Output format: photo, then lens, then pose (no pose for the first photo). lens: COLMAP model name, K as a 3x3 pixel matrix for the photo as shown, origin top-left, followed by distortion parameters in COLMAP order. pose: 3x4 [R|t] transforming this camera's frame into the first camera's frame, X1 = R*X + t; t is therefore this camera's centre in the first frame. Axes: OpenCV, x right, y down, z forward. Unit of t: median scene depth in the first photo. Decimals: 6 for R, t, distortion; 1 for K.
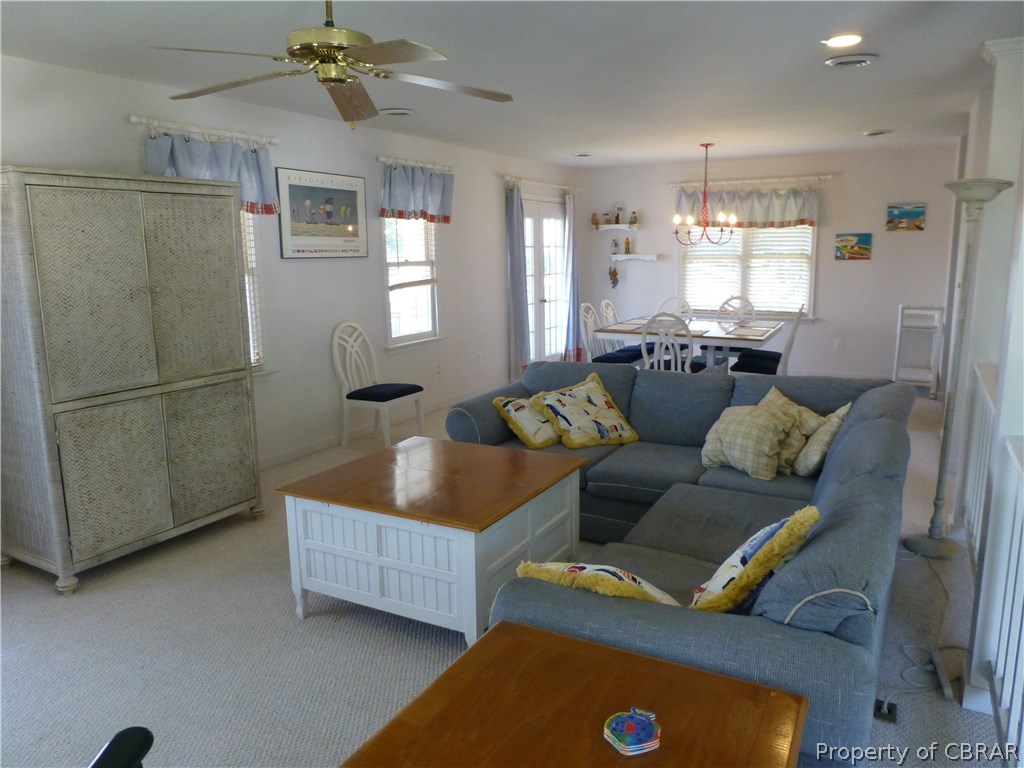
lens RADIAL K [[750.0, 0, 512.0], [0, 750.0, 384.0], [0, 0, 1]] dist [-0.001173, -0.001426]
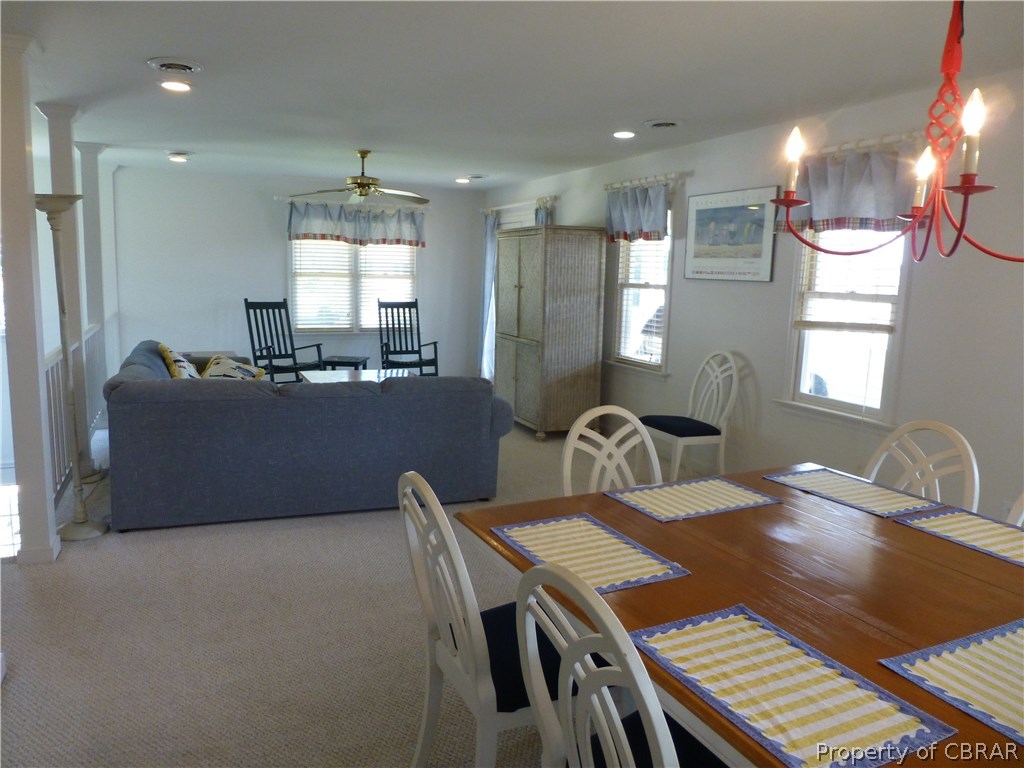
lens RADIAL K [[750.0, 0, 512.0], [0, 750.0, 384.0], [0, 0, 1]] dist [-0.001173, -0.001426]
pose [[-0.604349, 0.112190, -0.788781, 0.672580], [-0.165779, 0.950659, 0.262231, -0.245176], [0.779281, 0.289242, -0.555931, 1.342641]]
